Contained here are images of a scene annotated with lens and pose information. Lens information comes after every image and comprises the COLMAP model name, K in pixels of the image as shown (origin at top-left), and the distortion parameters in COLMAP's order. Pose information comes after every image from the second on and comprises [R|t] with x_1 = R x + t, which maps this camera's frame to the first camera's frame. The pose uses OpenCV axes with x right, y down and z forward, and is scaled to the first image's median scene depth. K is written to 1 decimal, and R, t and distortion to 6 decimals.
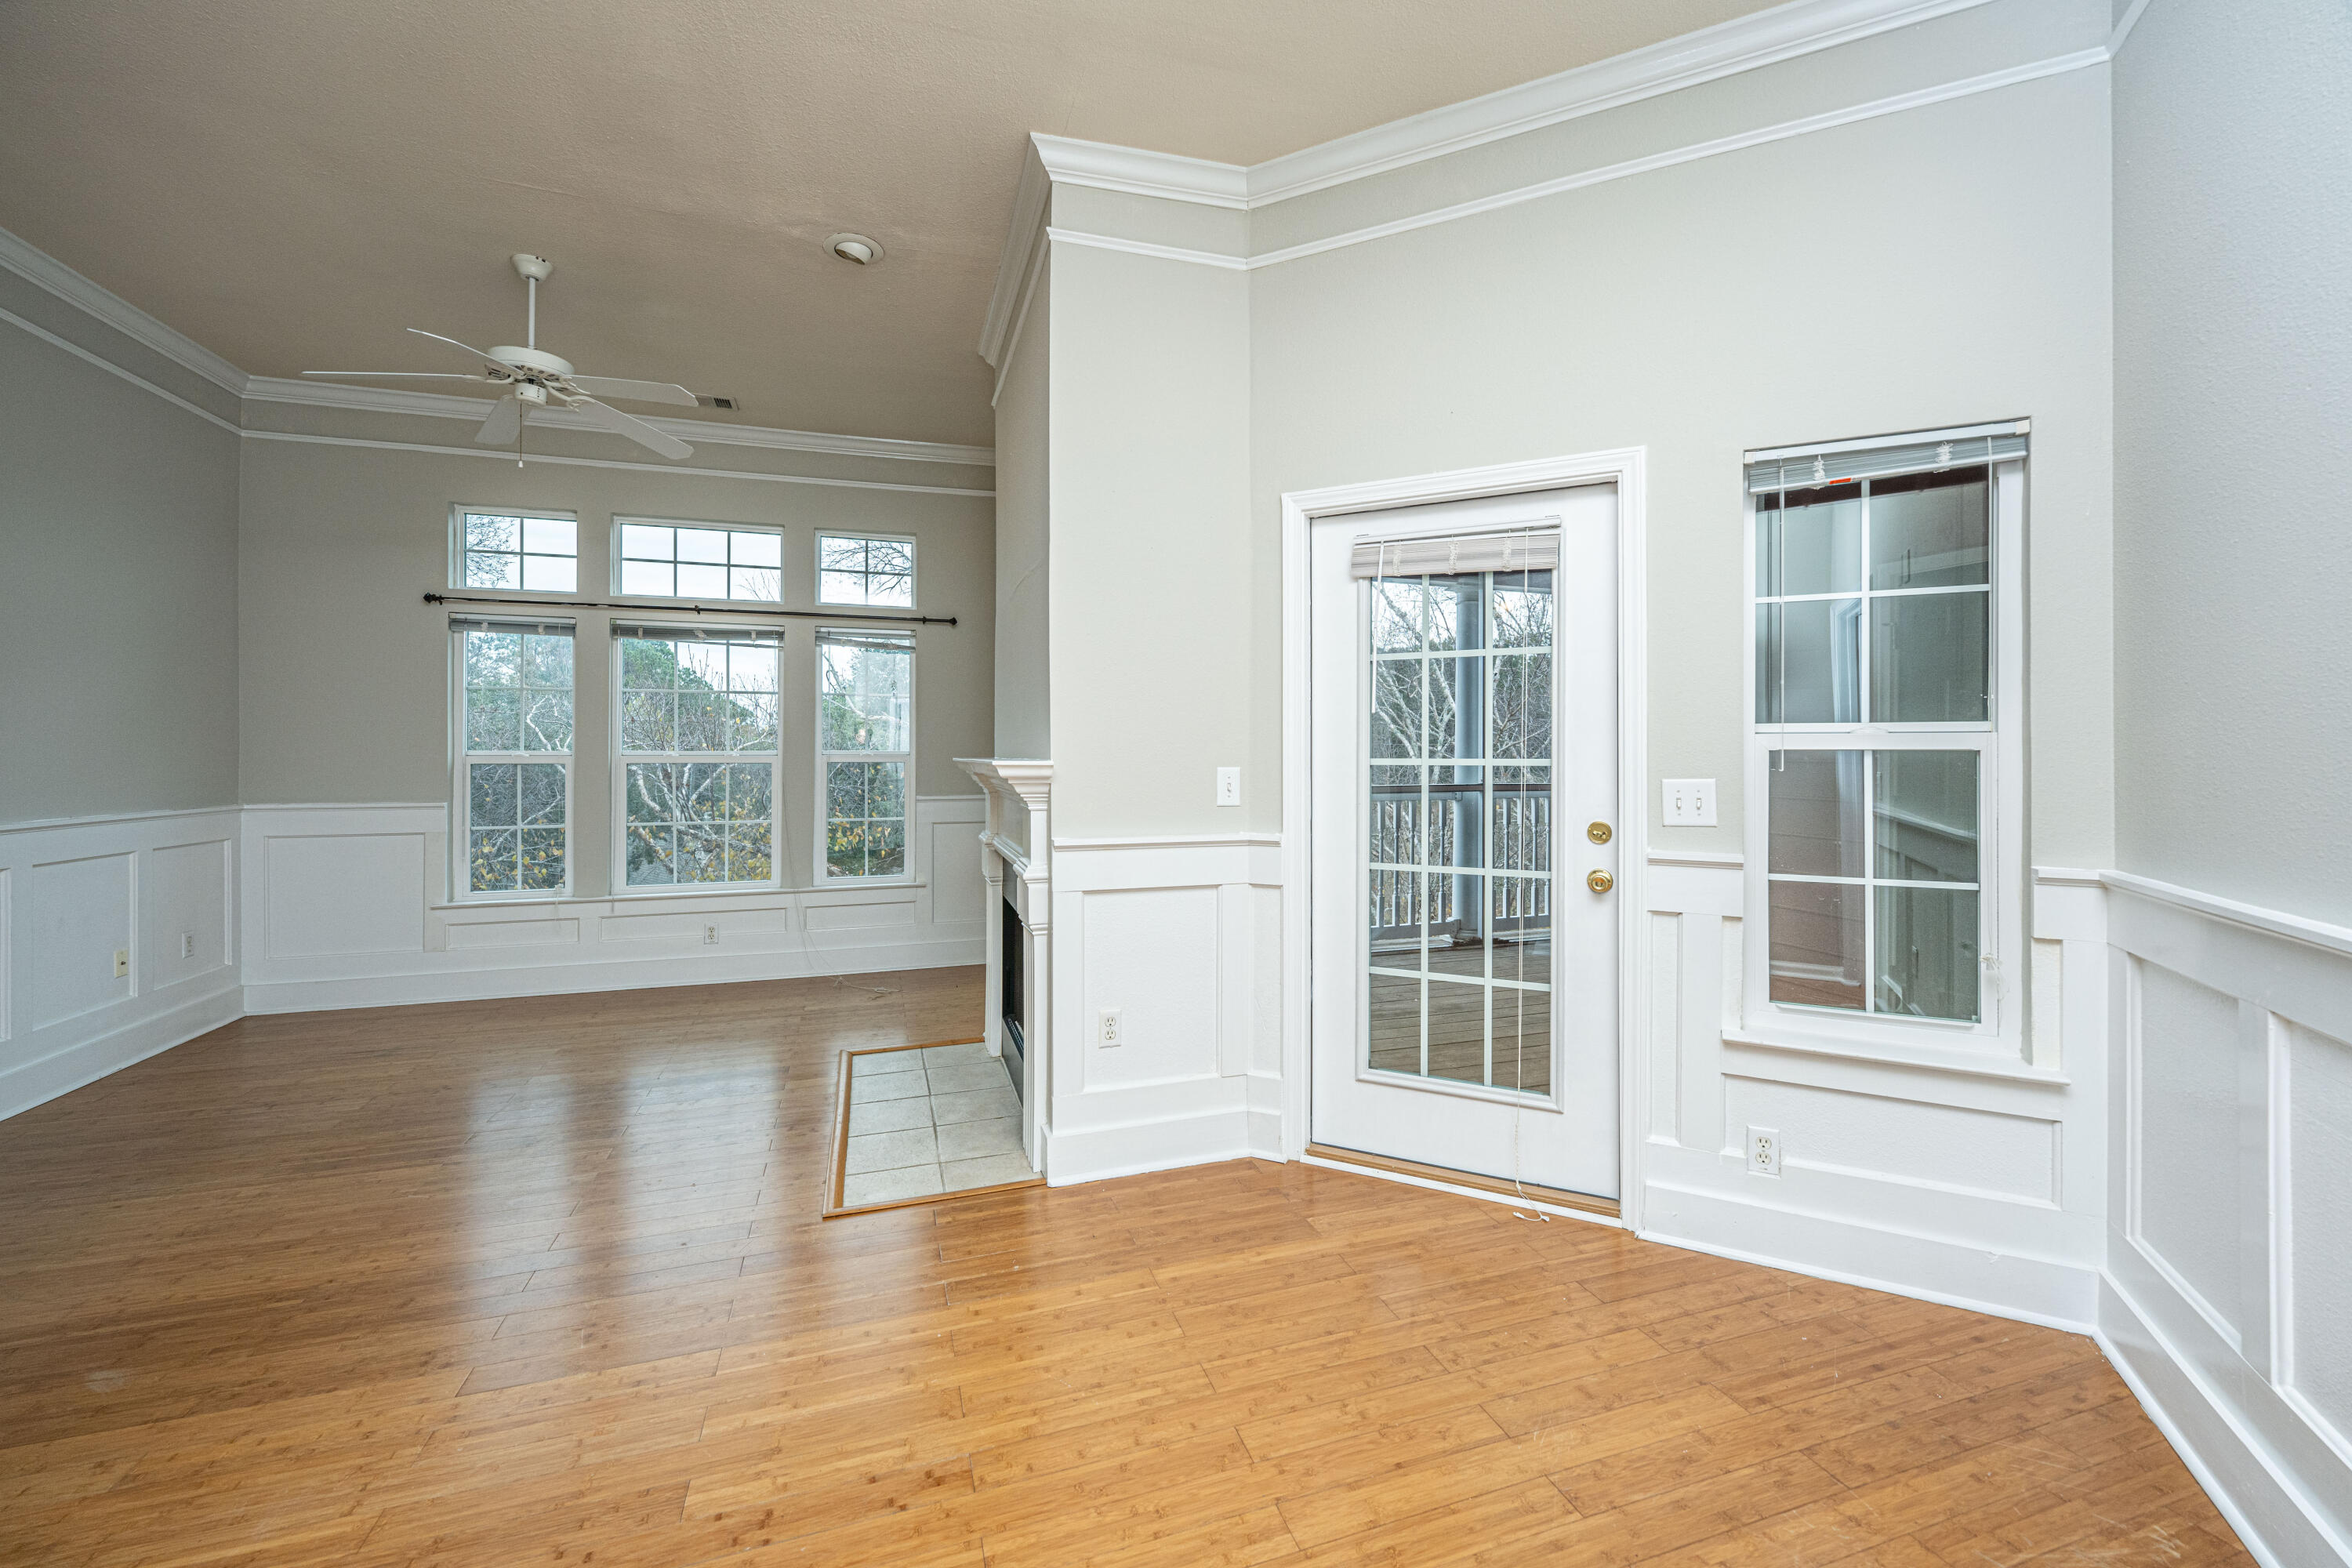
lens RADIAL K [[946.1, 0, 1188.9], [0, 946.1, 747.9], [0, 0, 1]] dist [0.002327, -0.000191]
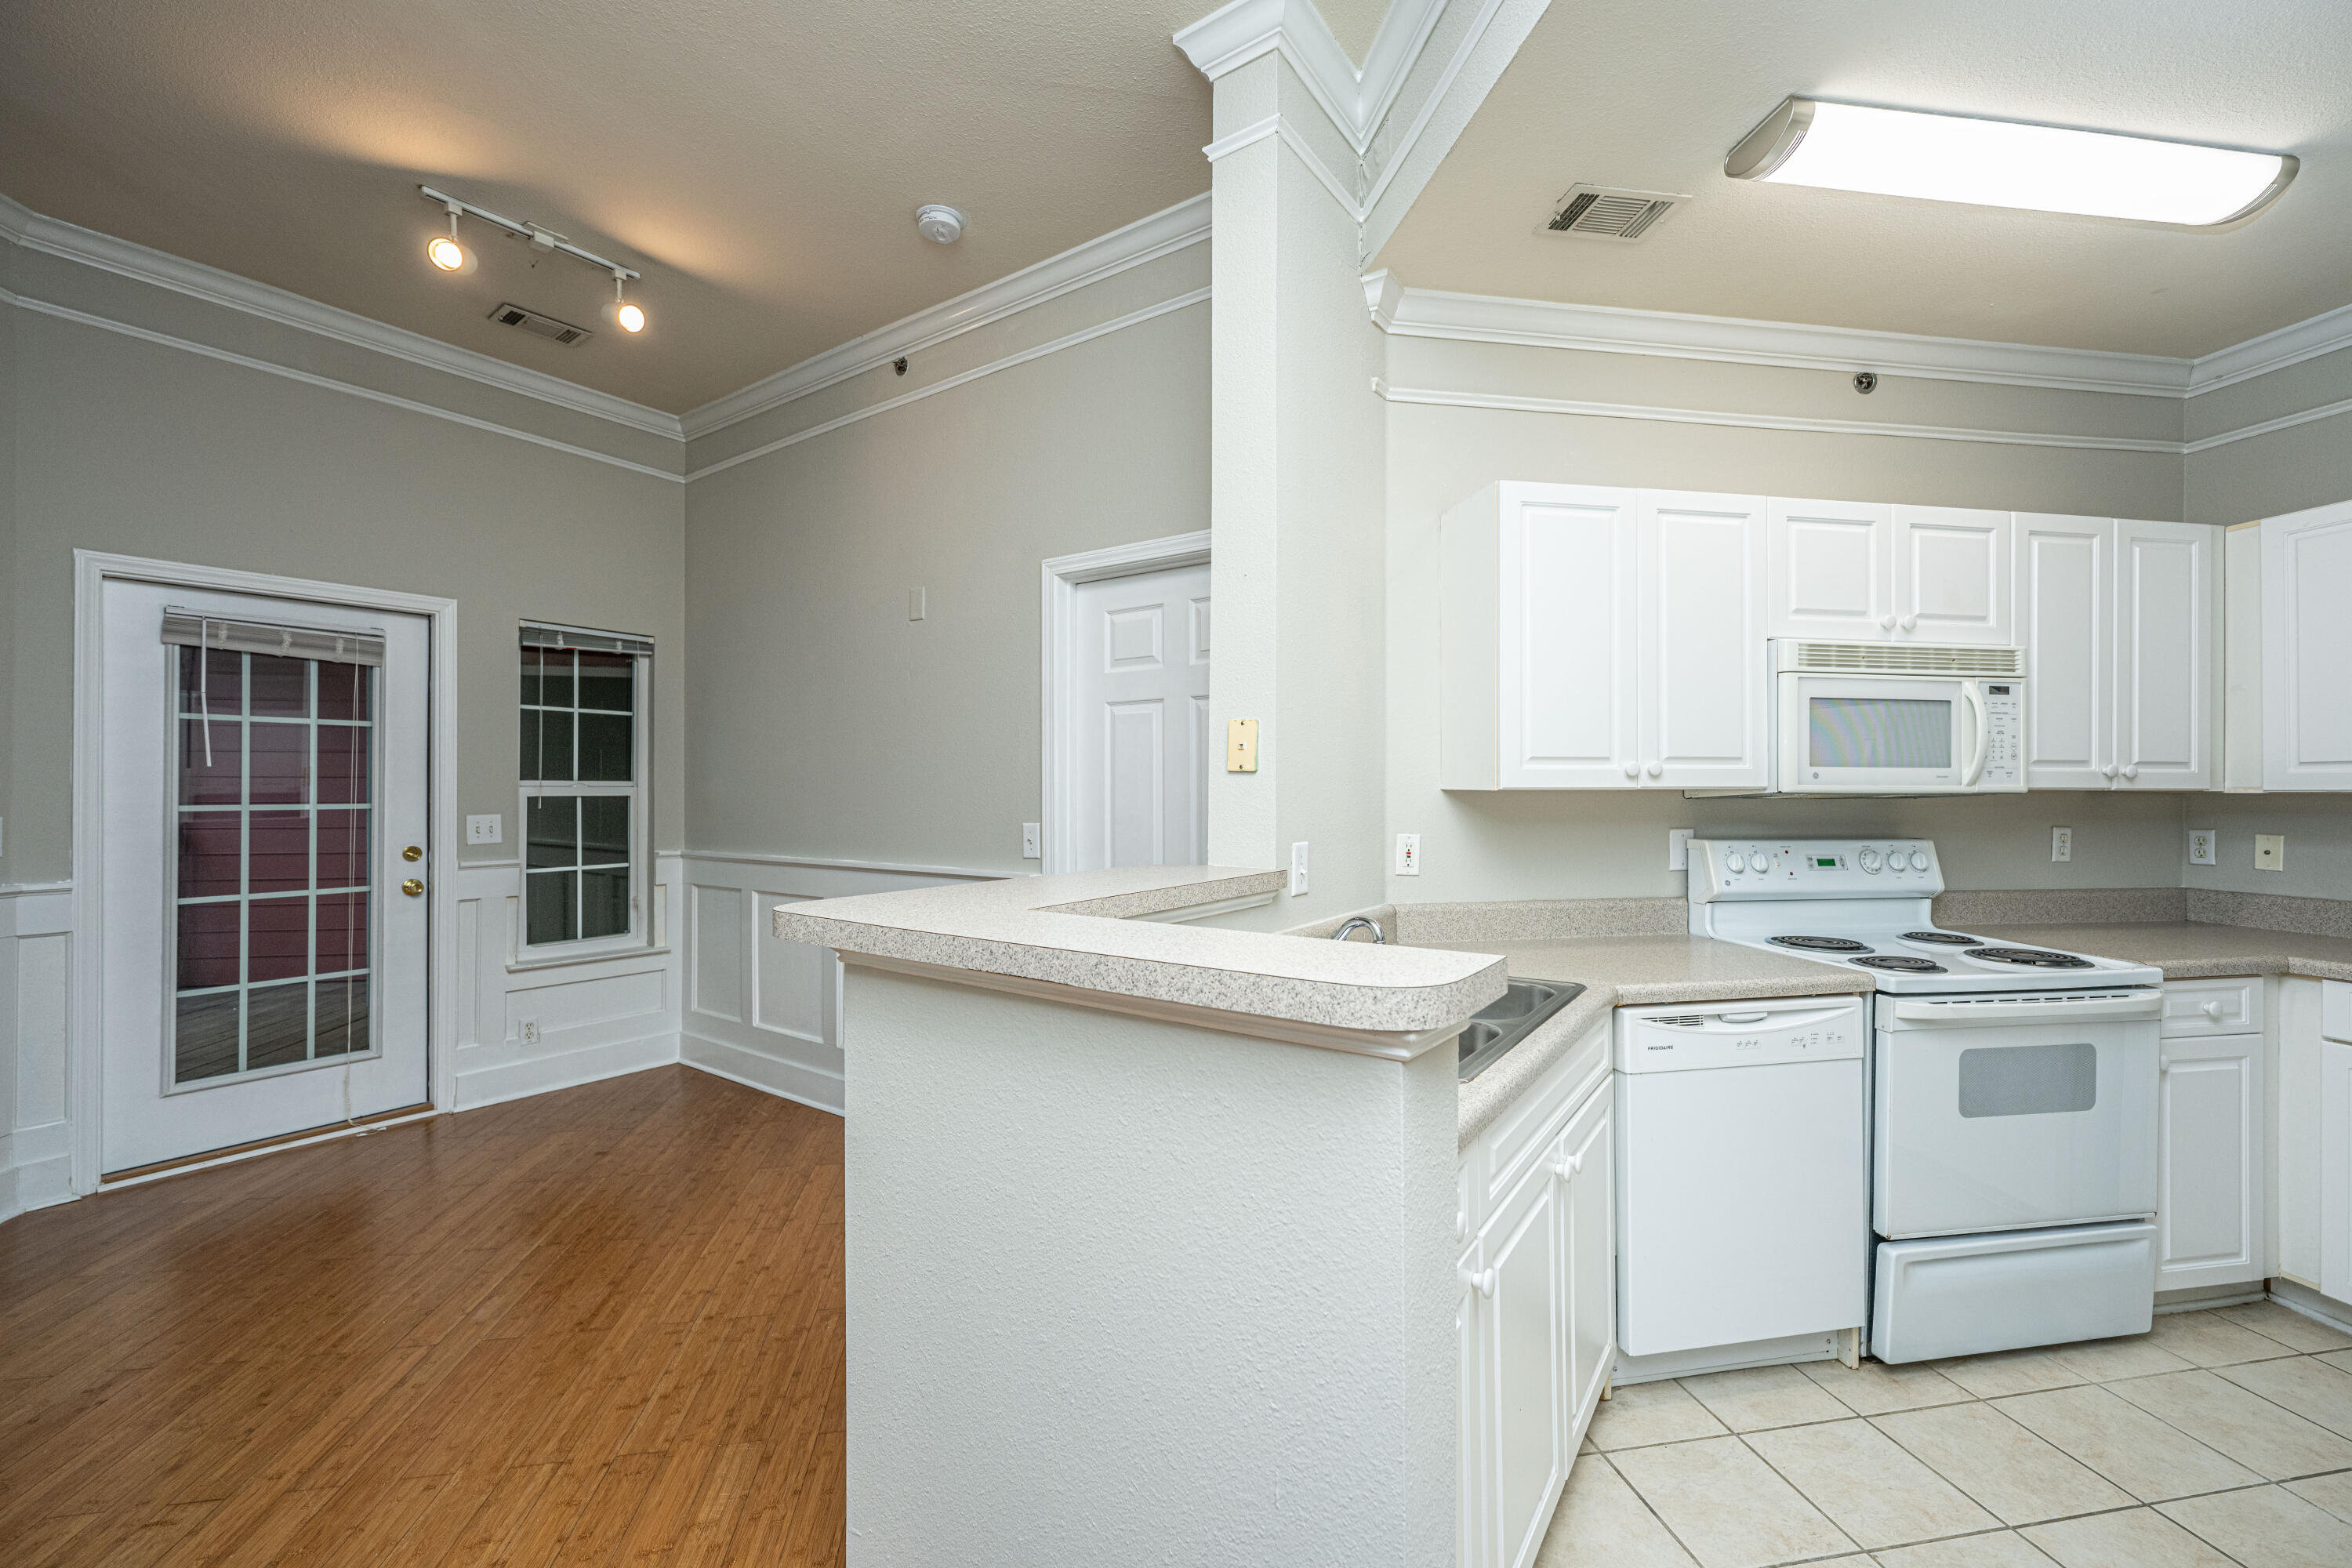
lens RADIAL K [[946.1, 0, 1167.5], [0, 946.1, 788.8], [0, 0, 1]] dist [0.002327, -0.000191]
pose [[0.160466, 0.001420, 0.987040, -0.835125], [0.001710, 0.999997, -0.001716, -0.005715], [-0.987040, 0.001963, 0.160463, -0.383117]]
